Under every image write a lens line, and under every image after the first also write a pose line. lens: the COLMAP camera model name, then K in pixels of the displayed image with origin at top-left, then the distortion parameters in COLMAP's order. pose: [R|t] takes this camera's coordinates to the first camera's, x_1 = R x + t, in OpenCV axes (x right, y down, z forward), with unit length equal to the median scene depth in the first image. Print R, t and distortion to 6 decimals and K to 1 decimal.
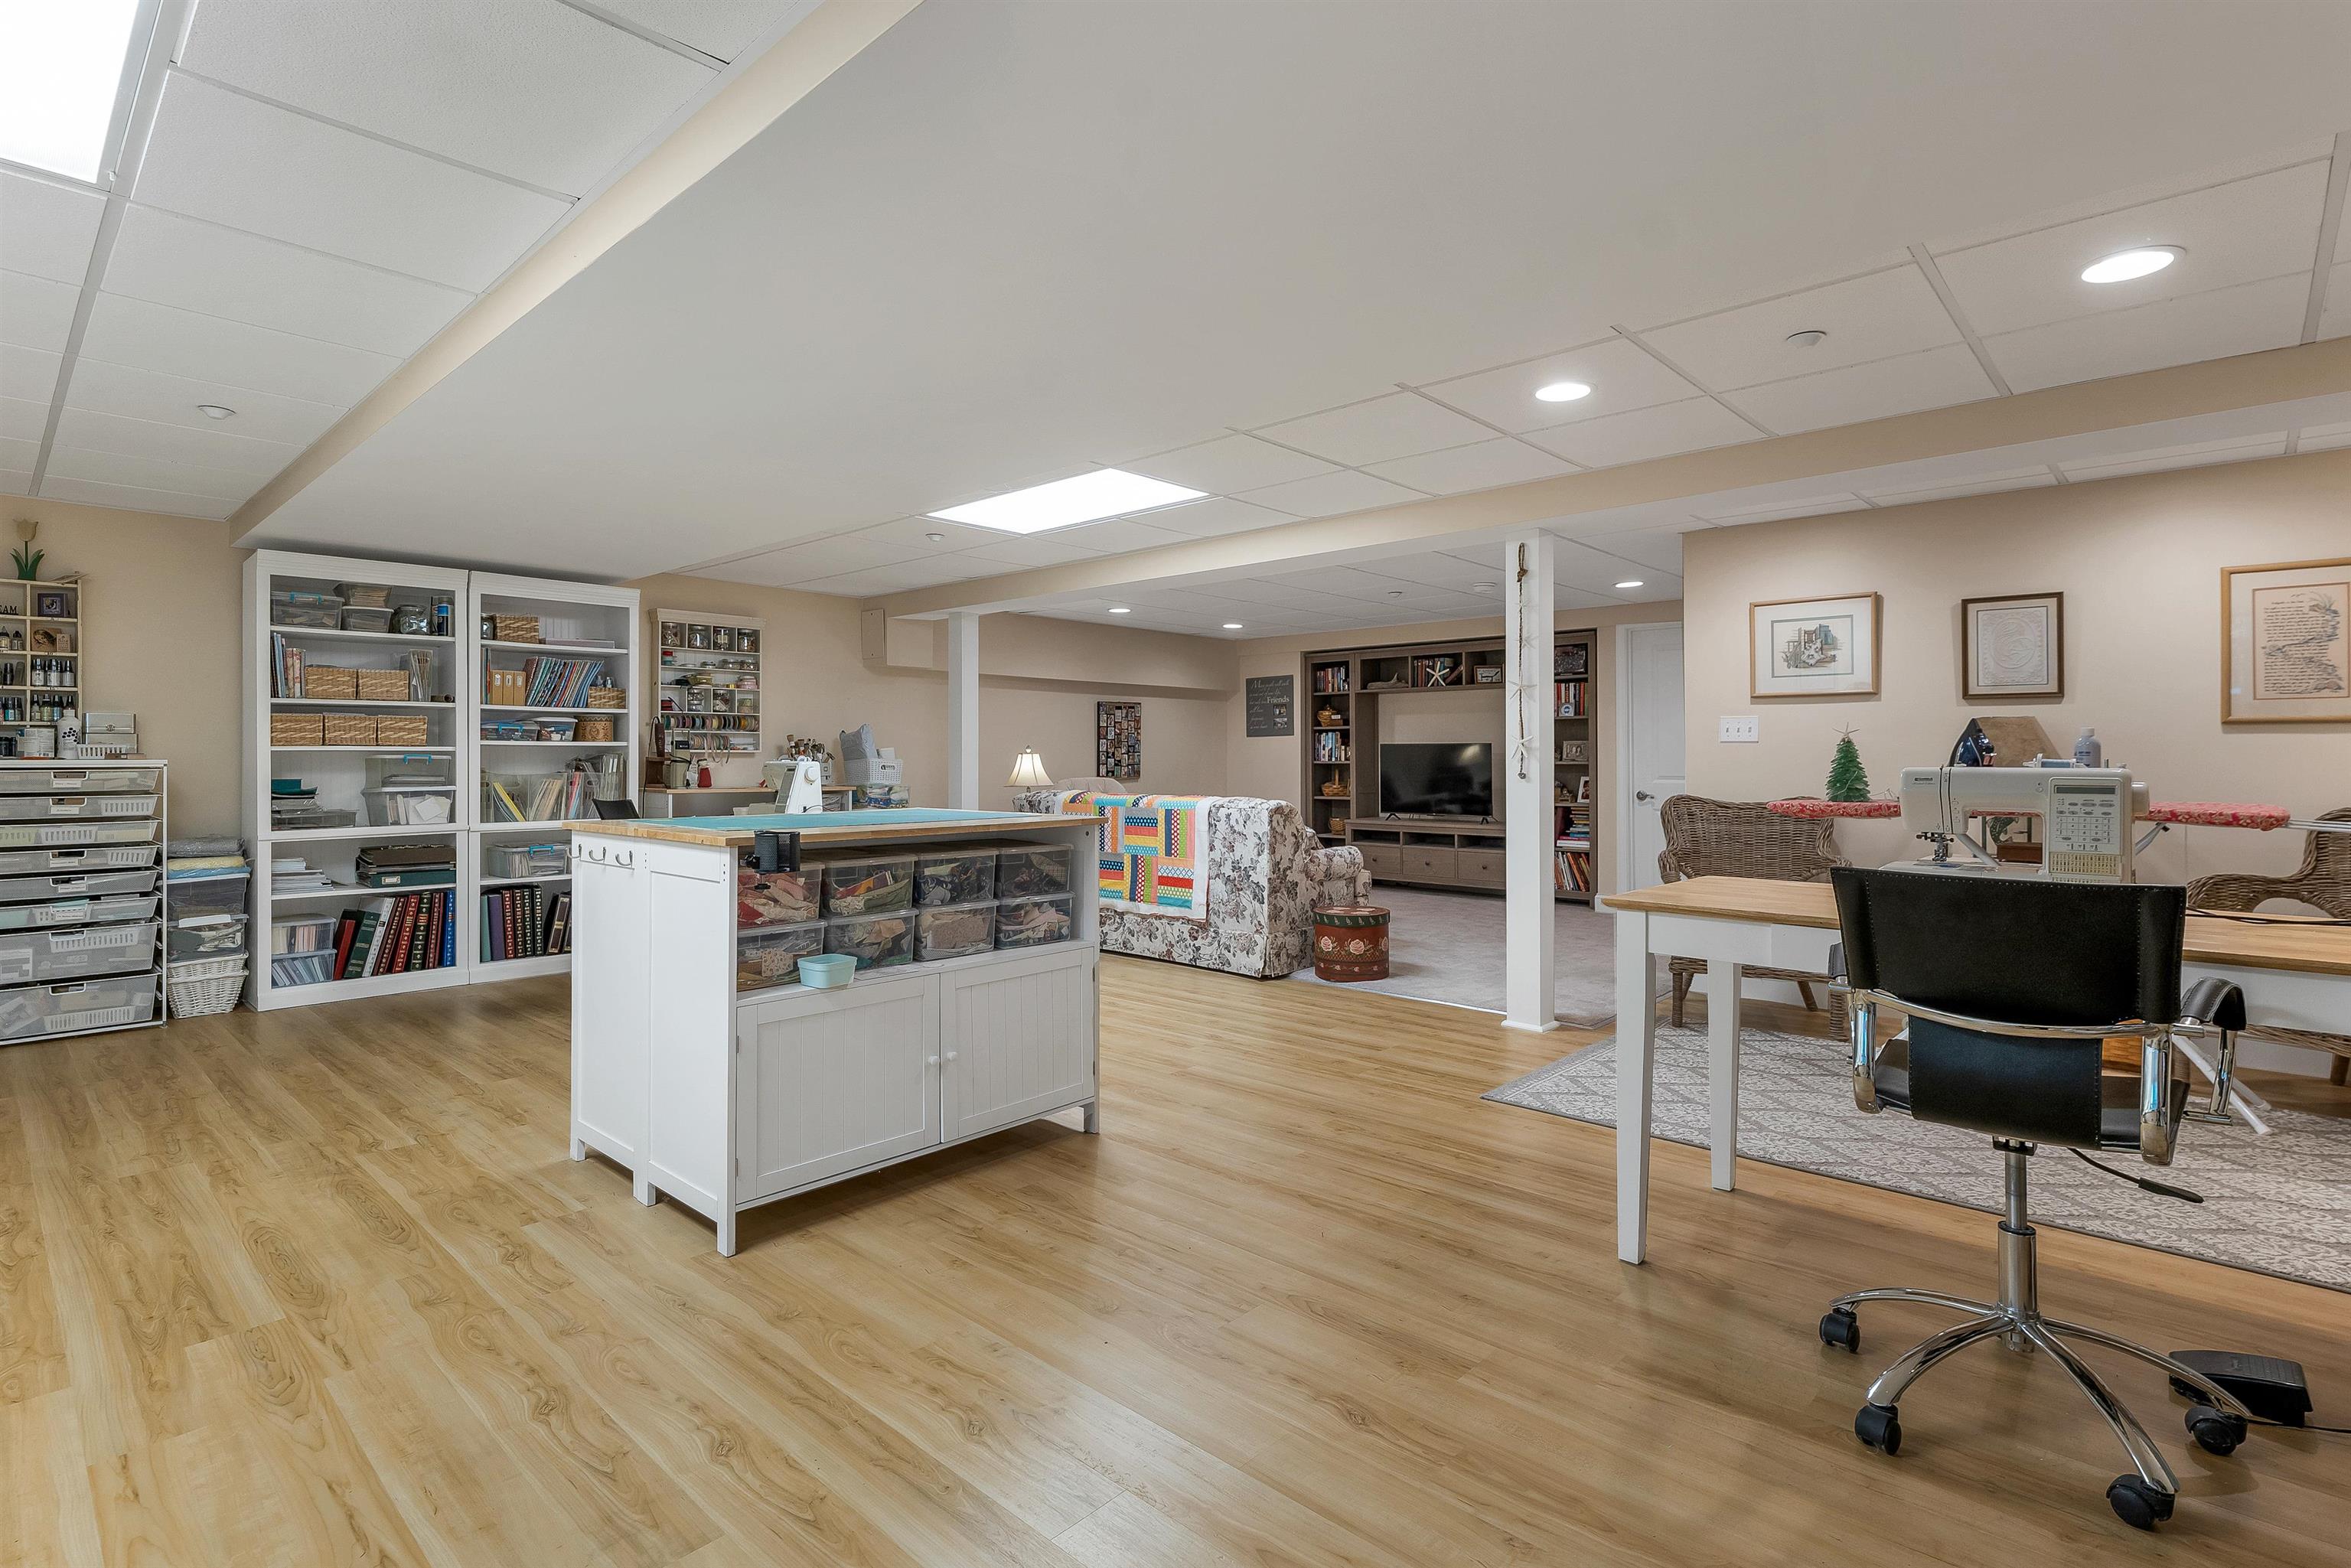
lens RADIAL K [[1120.2, 0, 1176.7], [0, 1120.2, 762.6], [0, 0, 1]] dist [-0.001891, 0.000495]
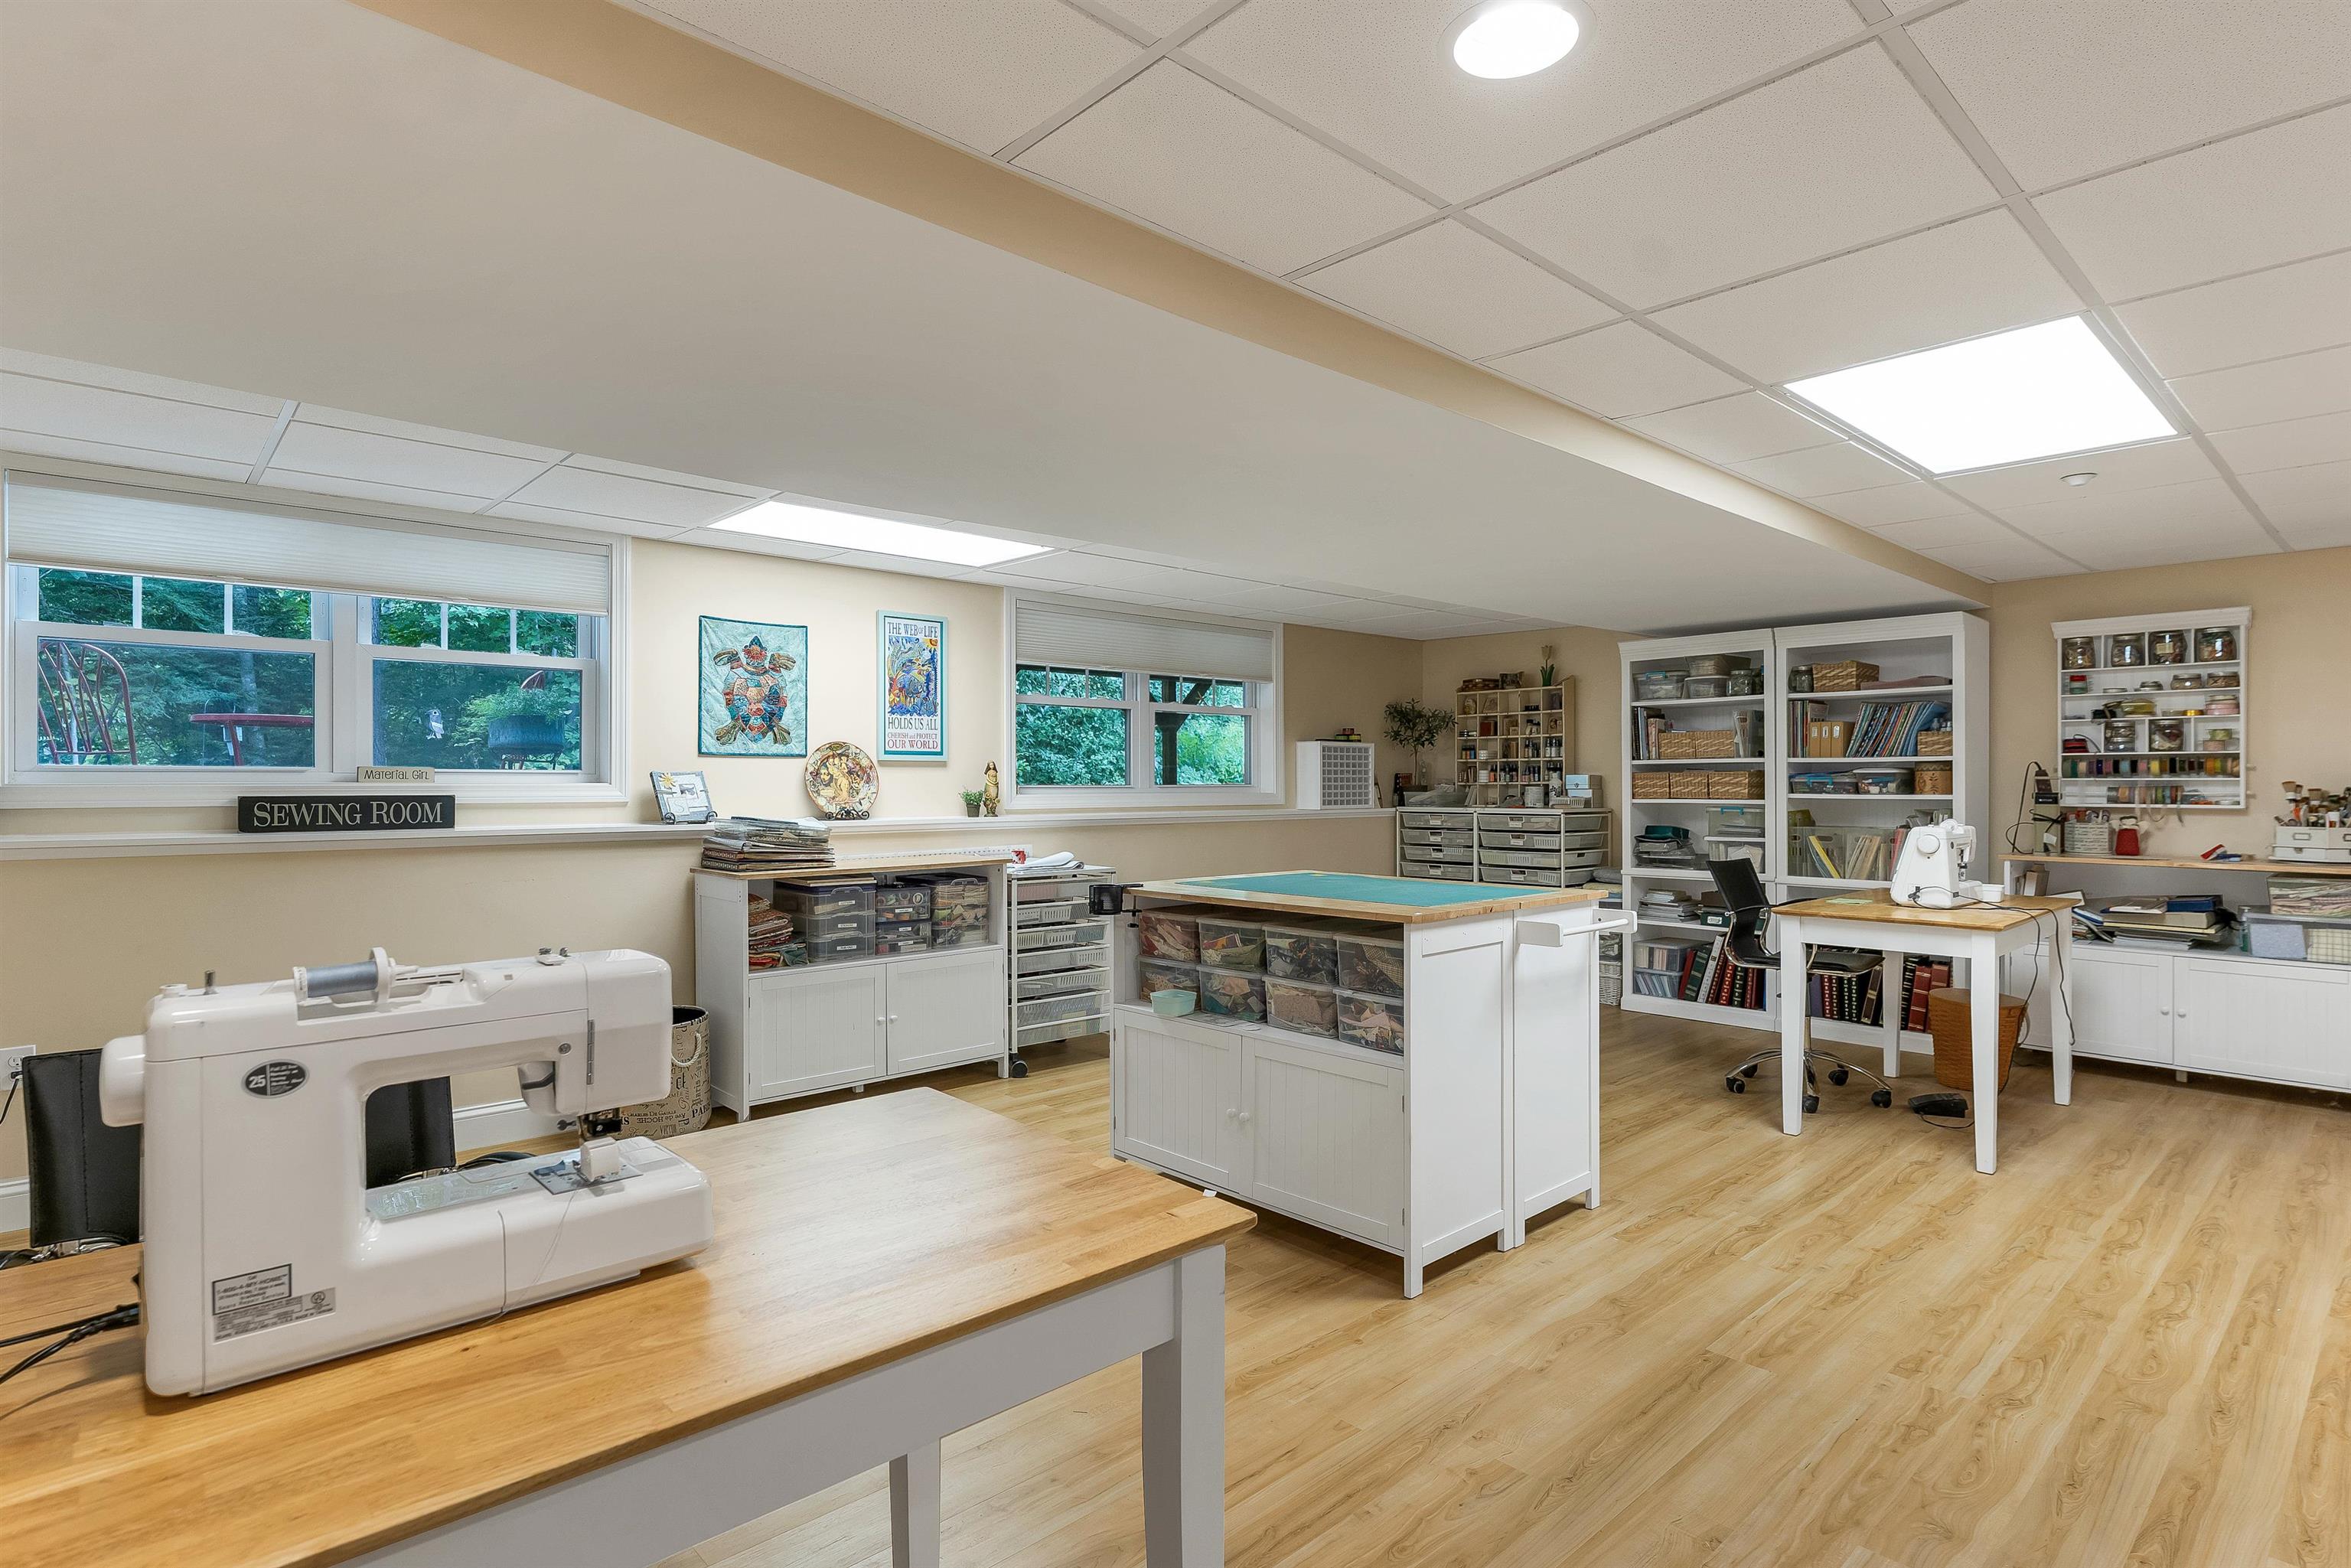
lens RADIAL K [[1176.5, 0, 1182.0], [0, 1176.5, 787.4], [0, 0, 1]] dist [0.014174, -0.000373]
pose [[-0.077691, 0.004475, -0.996967, 0.569970], [-0.002847, 0.999985, 0.004711, -0.034513], [0.996973, 0.003204, -0.077677, 0.636797]]
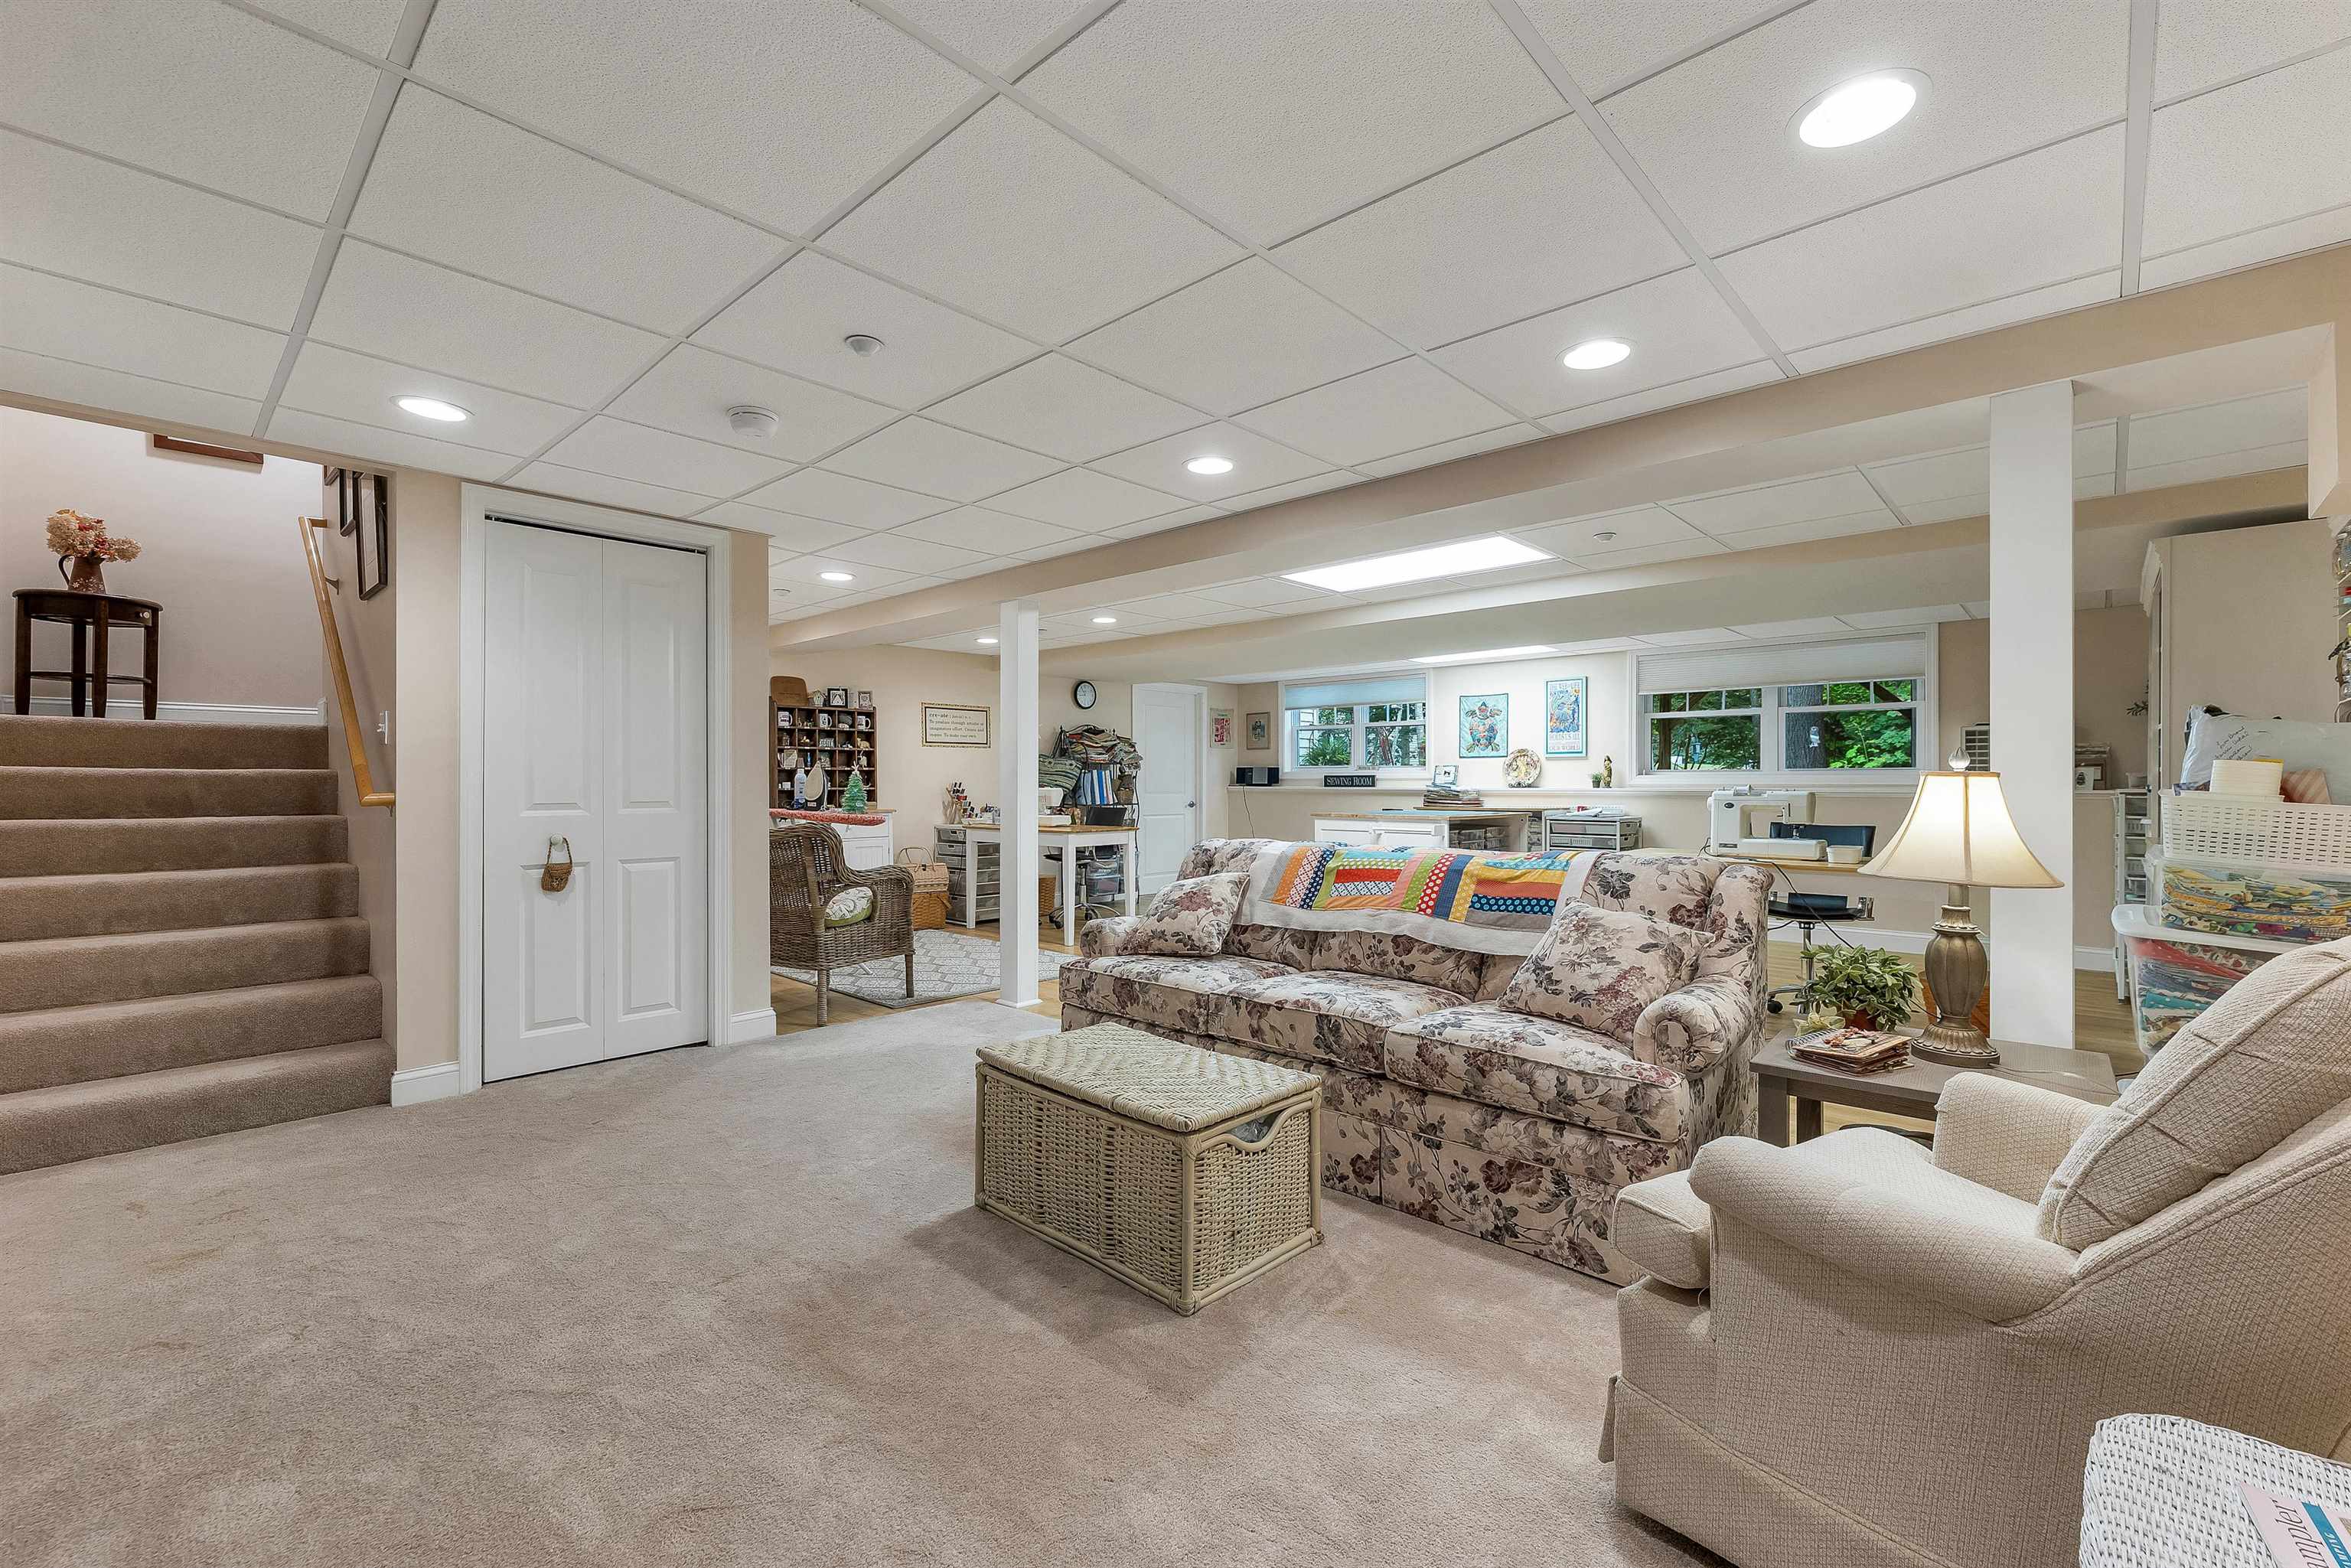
lens RADIAL K [[1012.0, 0, 1210.1], [0, 1012.0, 779.4], [0, 0, 1]] dist [0.000081, -0.000786]
pose [[-0.999905, -0.001558, -0.013659, 0.106267], [-0.001525, 0.999996, -0.002418, -0.008953], [0.013663, -0.002397, -0.999904, 2.094631]]
